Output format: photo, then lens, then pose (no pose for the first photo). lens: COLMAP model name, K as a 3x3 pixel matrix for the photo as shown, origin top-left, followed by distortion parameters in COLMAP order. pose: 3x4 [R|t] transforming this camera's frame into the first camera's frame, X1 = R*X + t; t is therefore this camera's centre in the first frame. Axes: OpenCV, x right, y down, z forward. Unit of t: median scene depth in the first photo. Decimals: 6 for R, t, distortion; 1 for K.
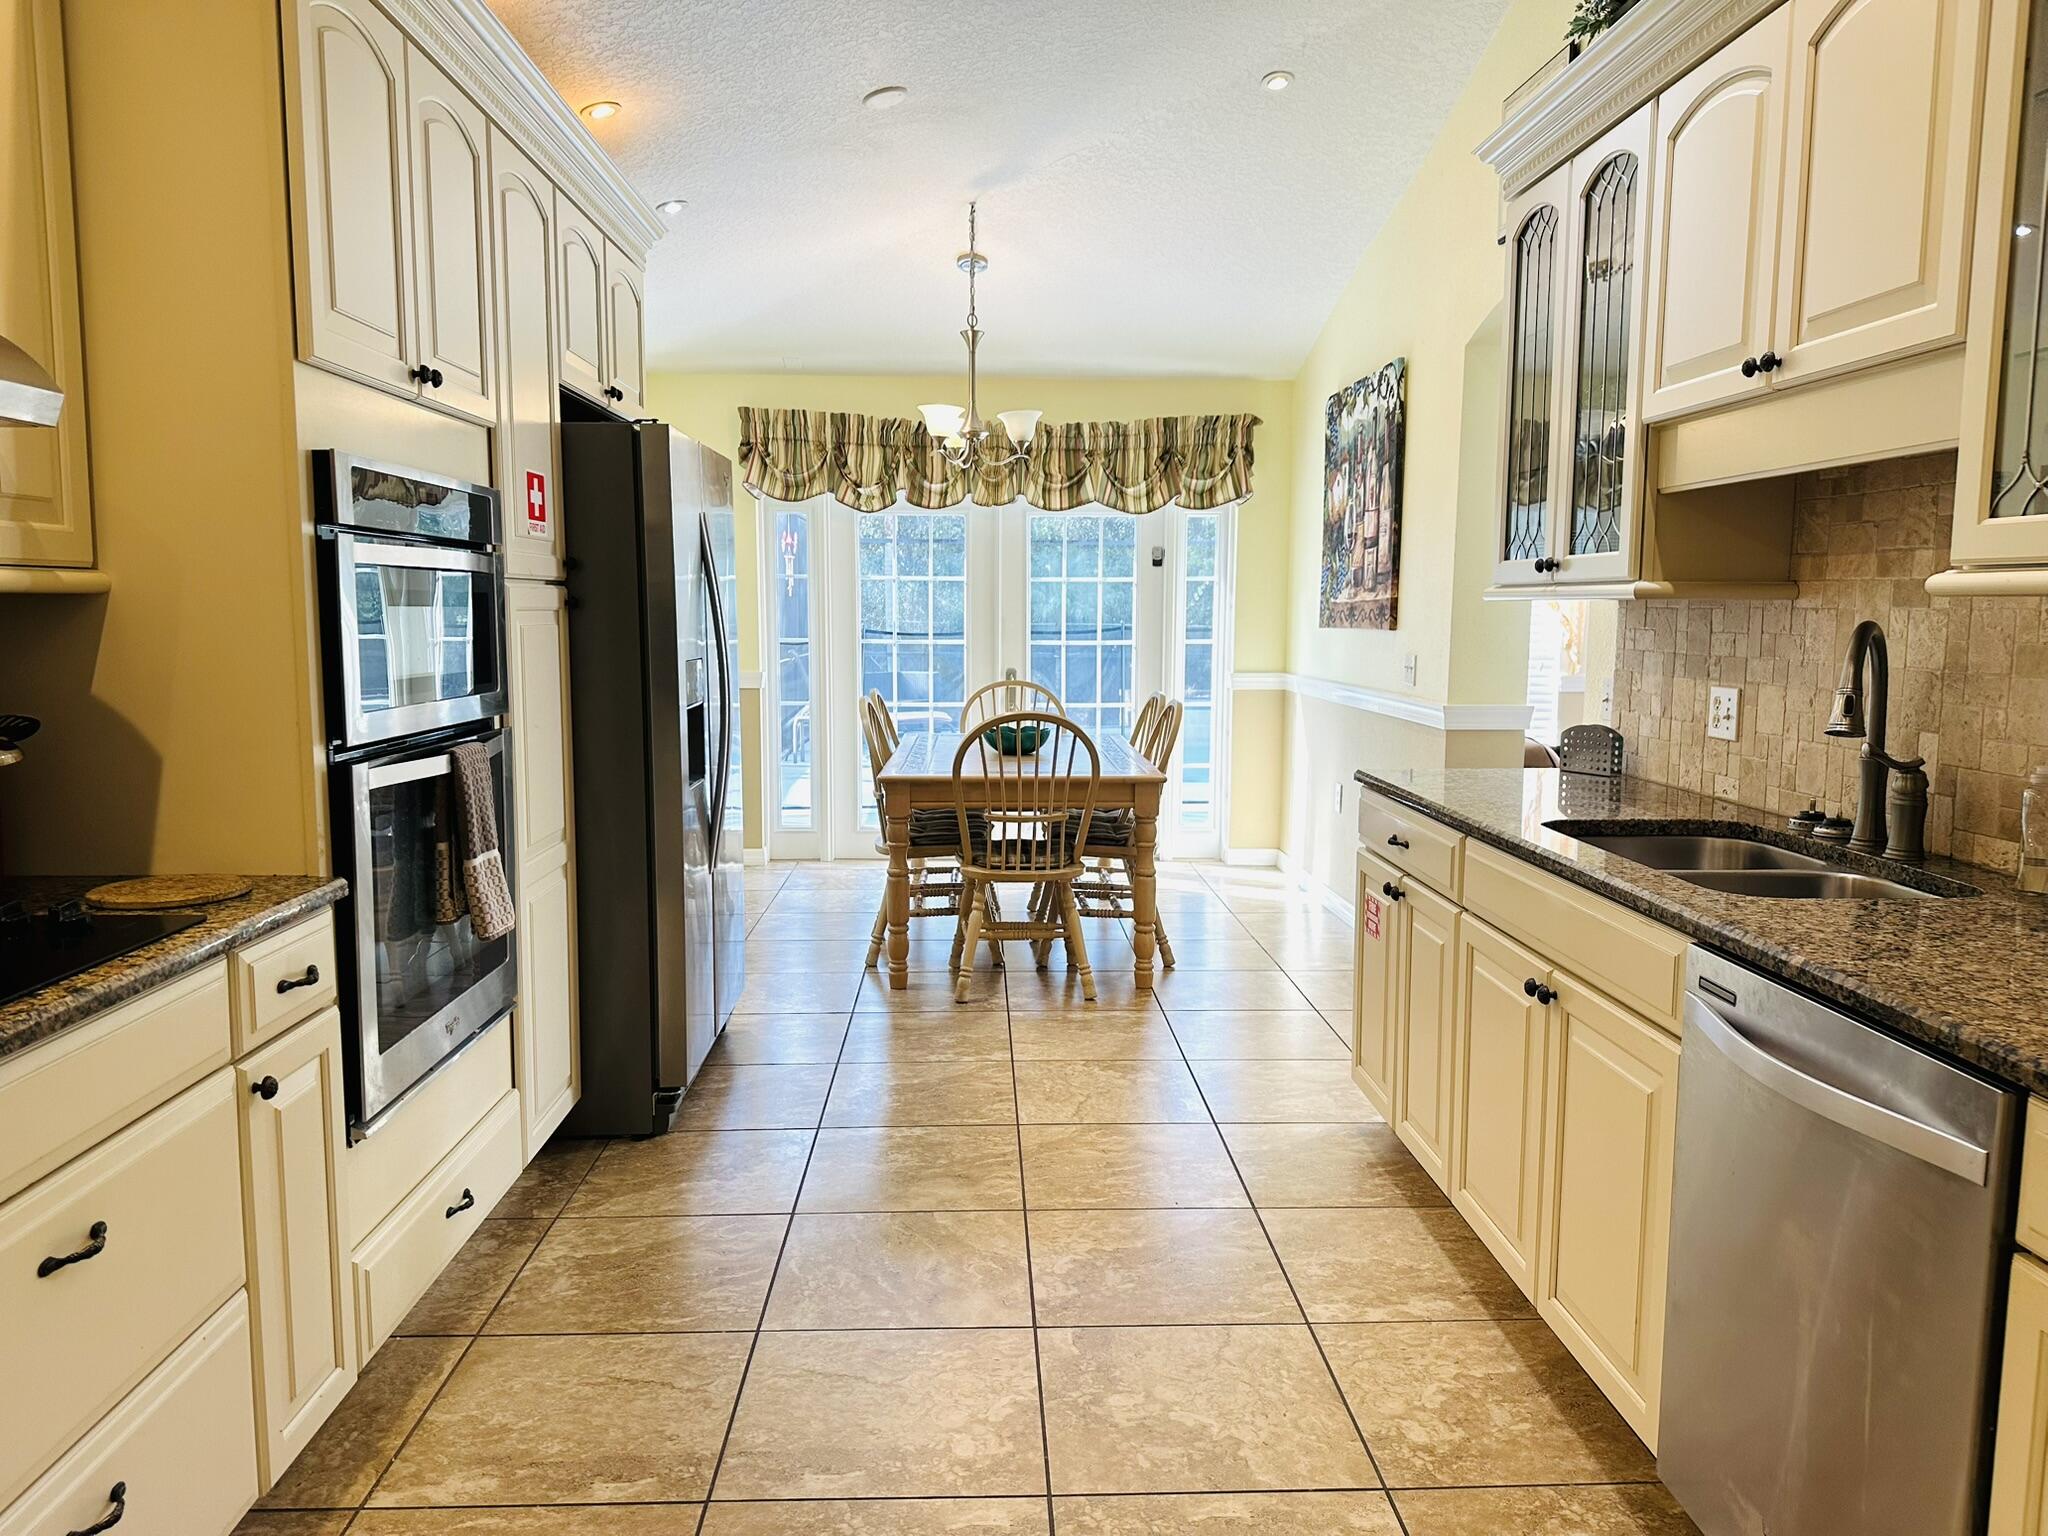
lens RADIAL K [[1415.4, 0, 1032.5], [0, 1415.4, 785.3], [0, 0, 1]] dist [0.023789, -0.042151]
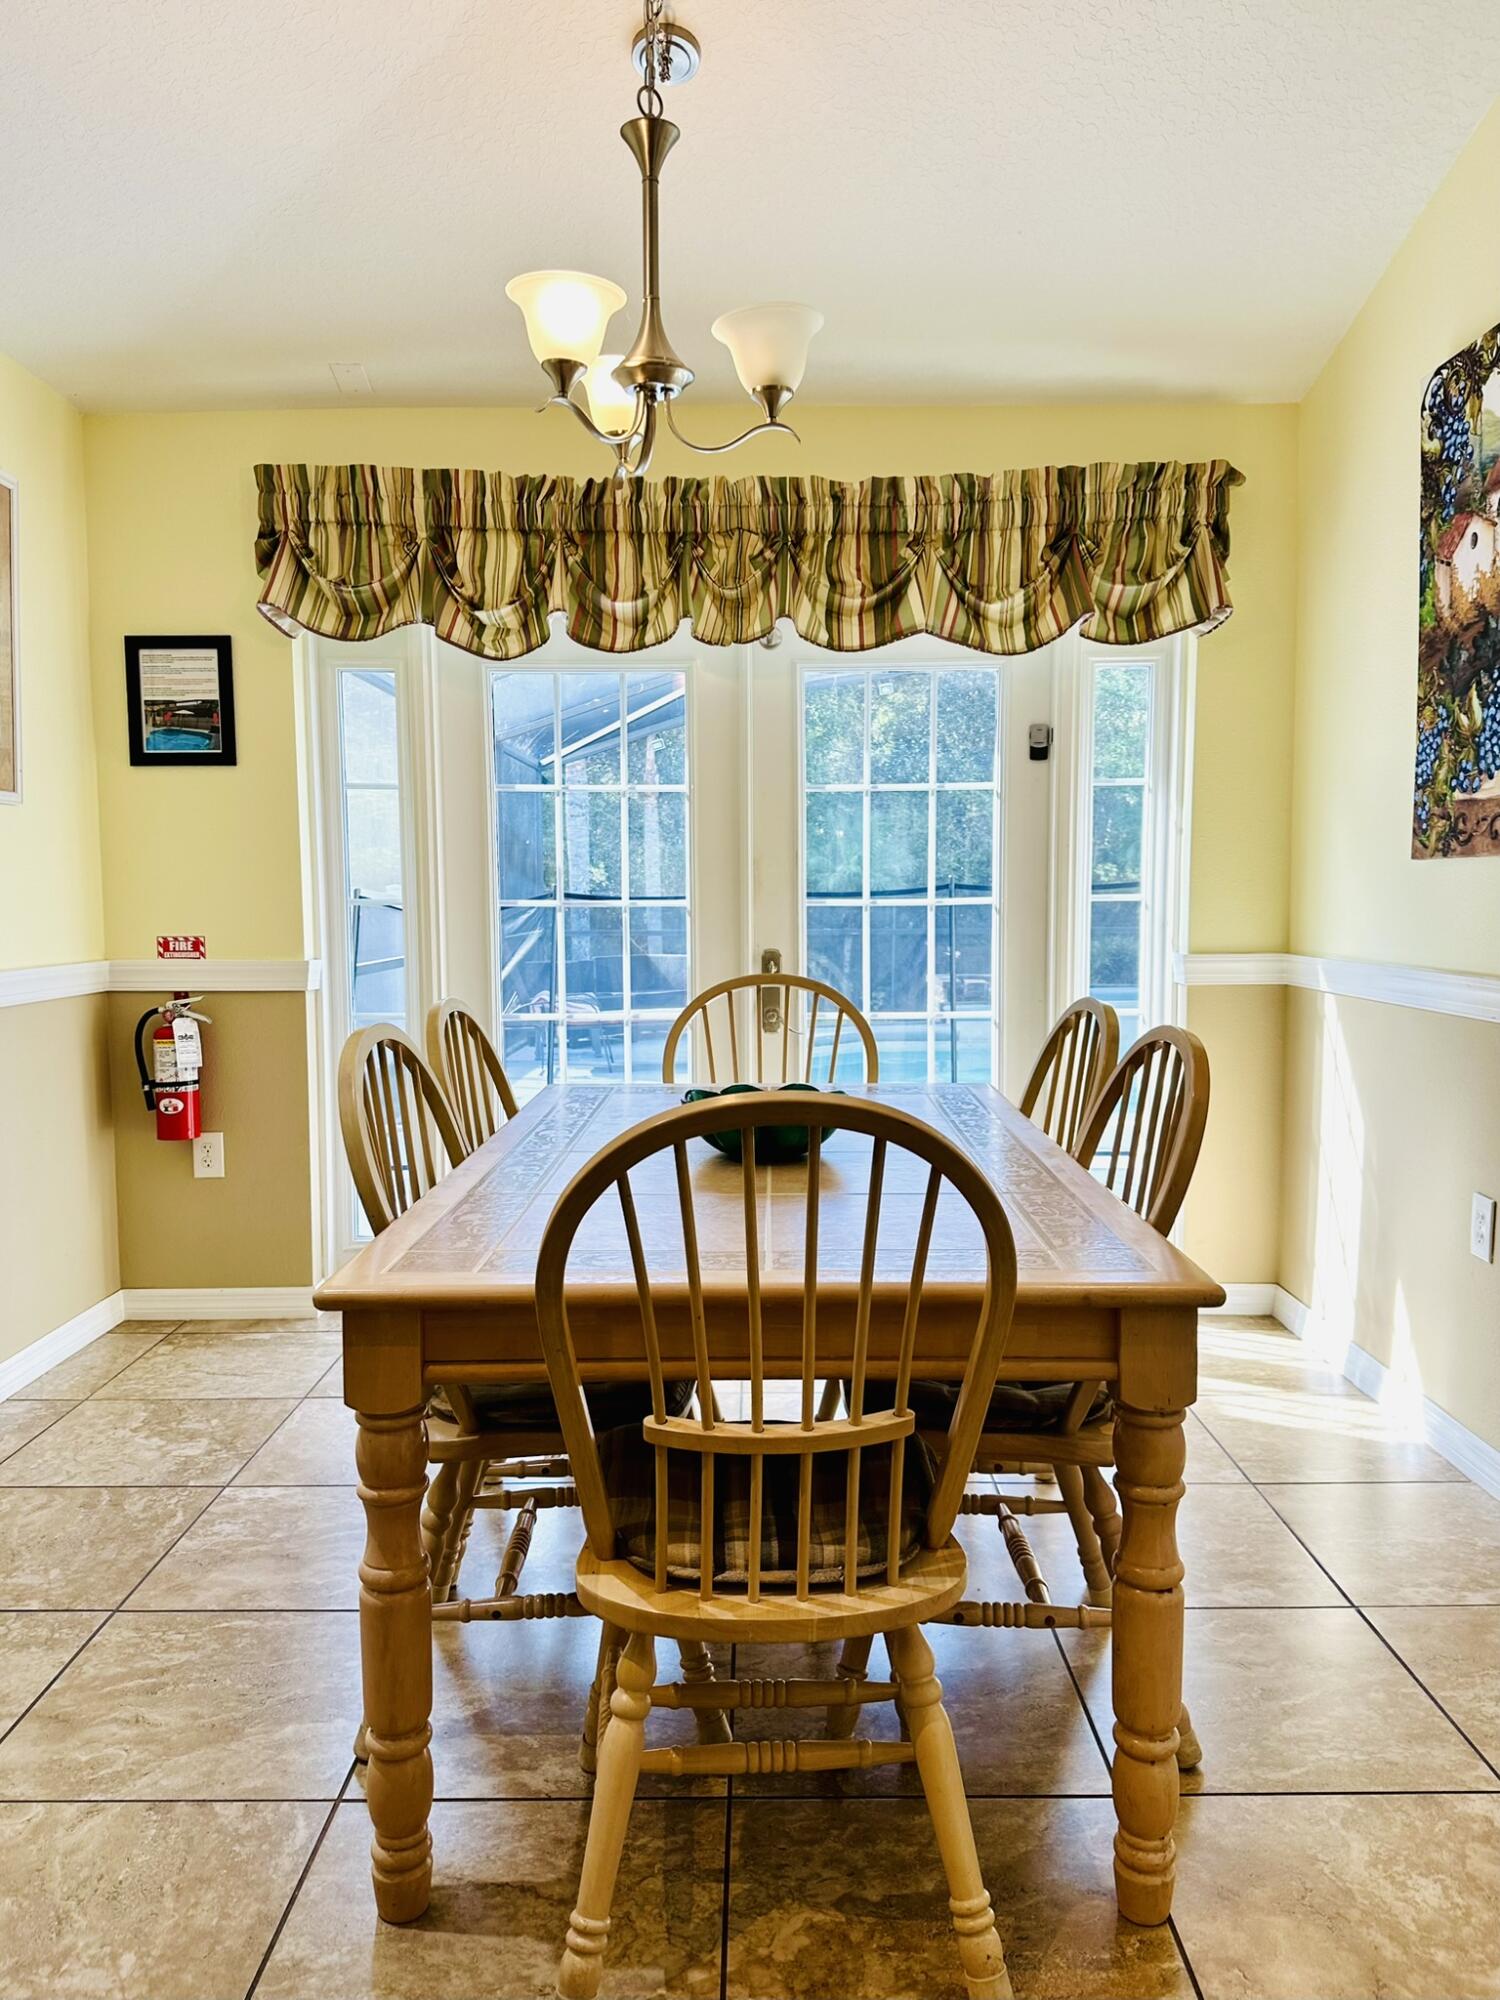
lens RADIAL K [[1382.2, 0, 737.4], [0, 1382.2, 1013.4], [0, 0, 1]] dist [0.023789, -0.042151]
pose [[0.998155, -0.006148, -0.060402, 0.004285], [0.003869, 0.999279, -0.037777, -0.040006], [0.060591, 0.037474, 0.997459, 0.493675]]
